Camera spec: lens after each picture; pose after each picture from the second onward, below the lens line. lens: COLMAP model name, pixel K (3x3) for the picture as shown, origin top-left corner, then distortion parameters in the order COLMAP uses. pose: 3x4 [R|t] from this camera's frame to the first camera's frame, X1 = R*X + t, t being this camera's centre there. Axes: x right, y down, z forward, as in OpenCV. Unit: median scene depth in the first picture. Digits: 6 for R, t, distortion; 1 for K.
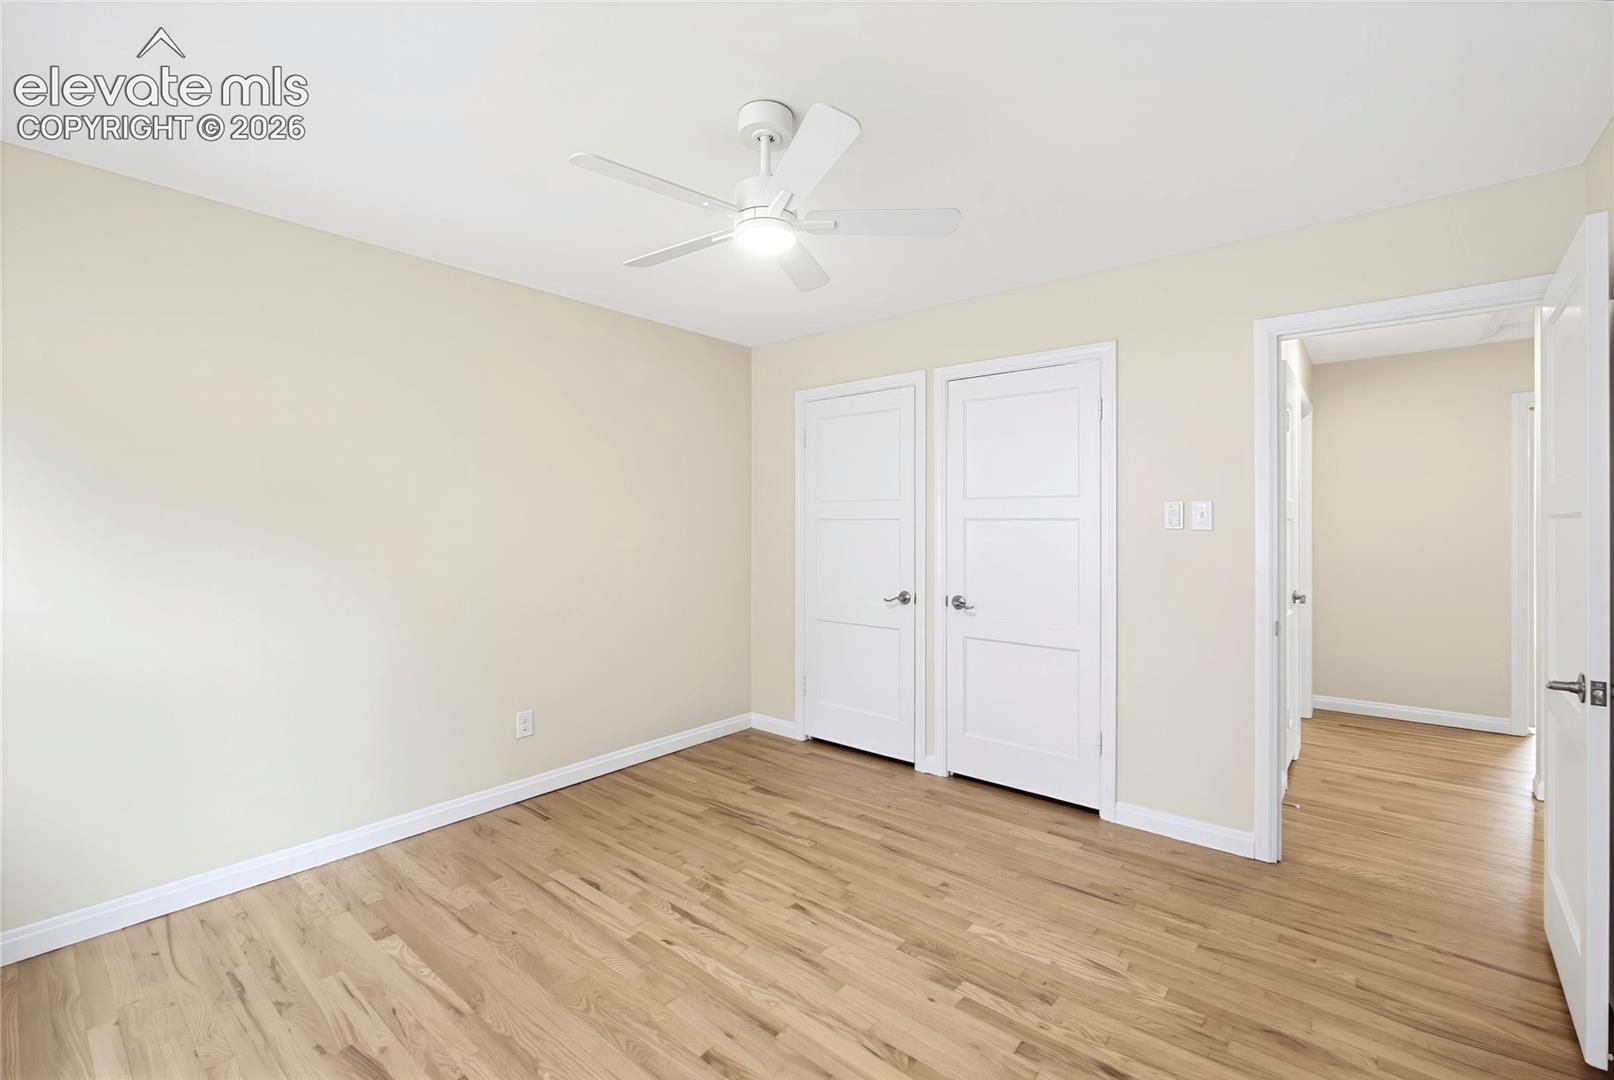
lens RADIAL K [[702.8, 0, 812.2], [0, 702.8, 527.5], [0, 0, 1]] dist [-0.005422, 0.000399]
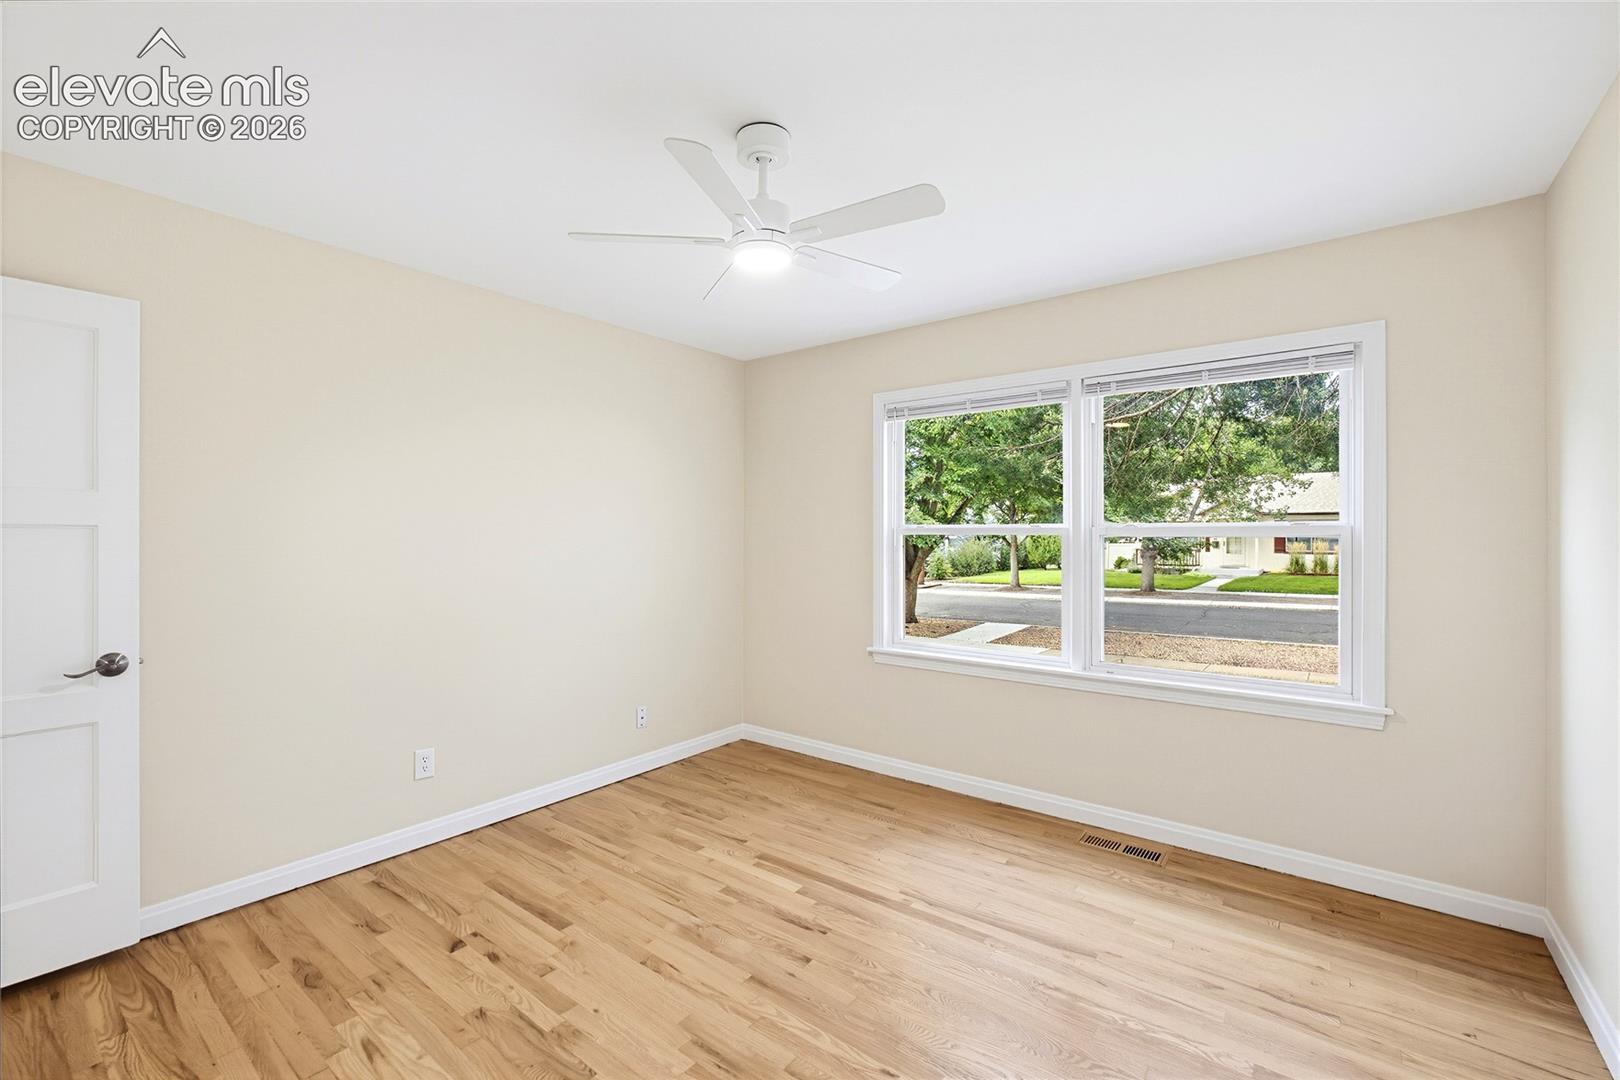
lens RADIAL K [[667.9, 0, 834.7], [0, 667.9, 541.7], [0, 0, 1]] dist [-0.010811, 0.000386]
pose [[-0.998463, -0.003951, -0.055274, -0.084103], [-0.004177, 0.999983, 0.003978, -0.002103], [0.055257, 0.004203, -0.998463, 1.424271]]
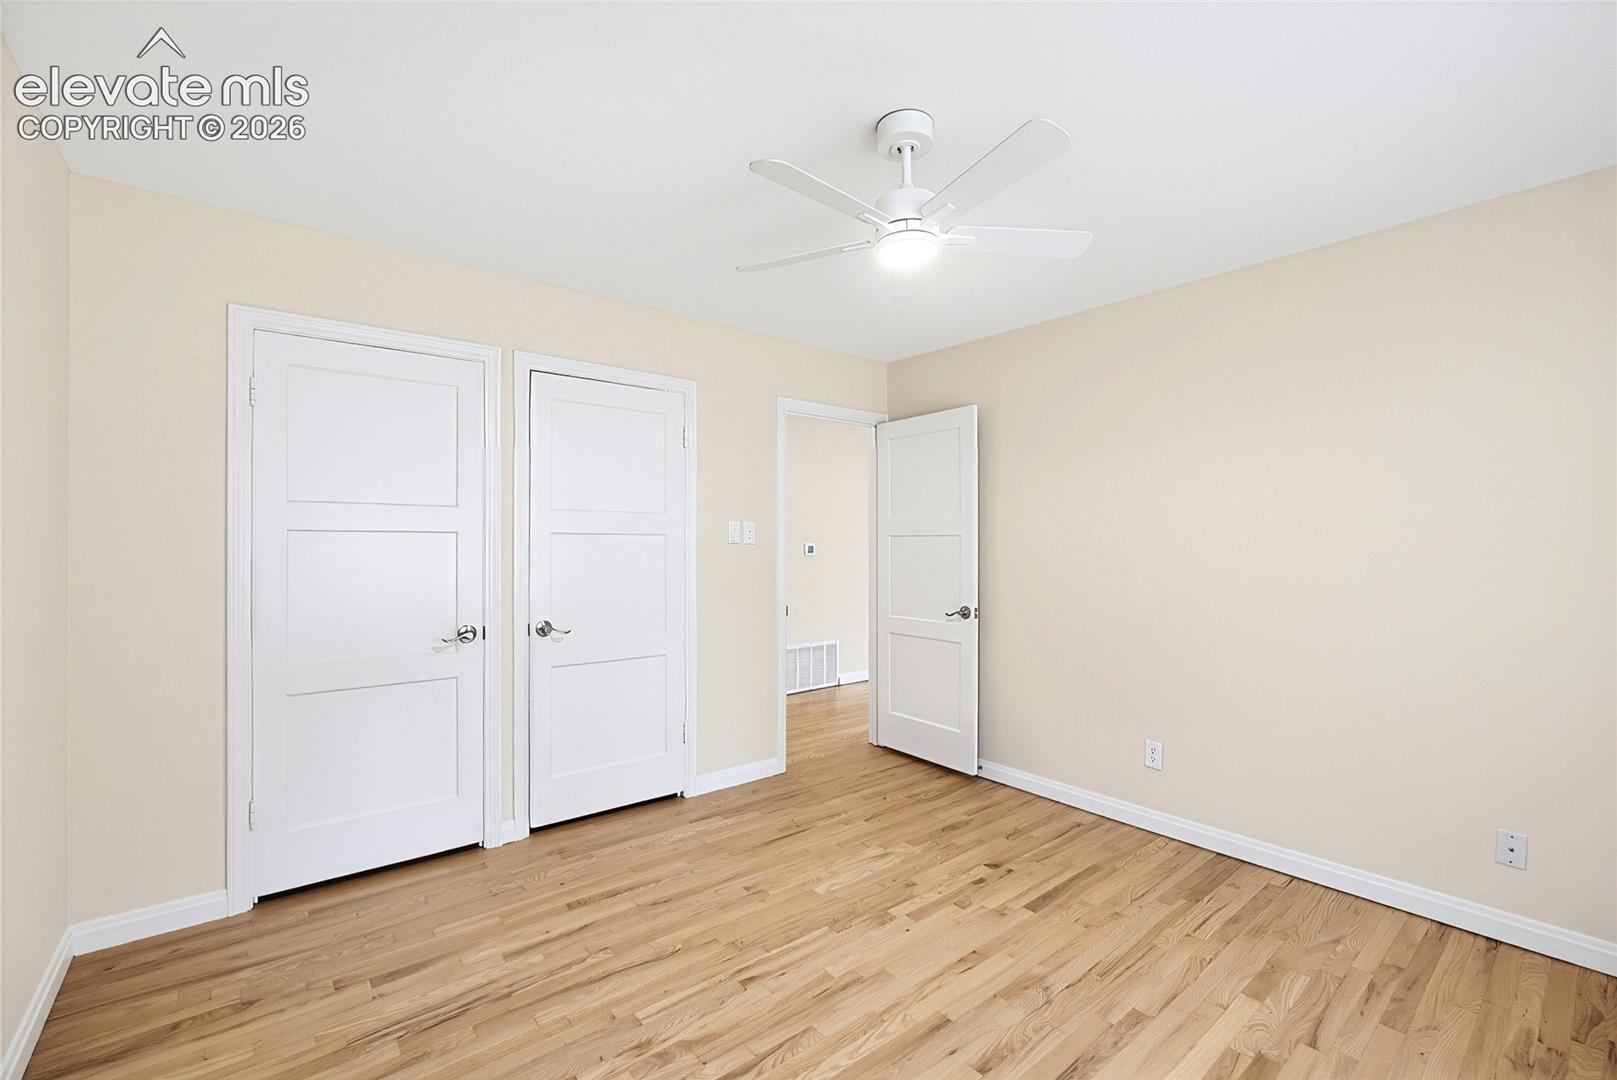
lens RADIAL K [[689.1, 0, 808.5], [0, 689.1, 540.0], [0, 0, 1]] dist [-0.008397, 0.000411]
pose [[0.181376, 0.004534, 0.983403, -0.754972], [-0.002036, 0.999989, -0.004235, -0.000314], [-0.983412, -0.001234, 0.181383, 0.691704]]
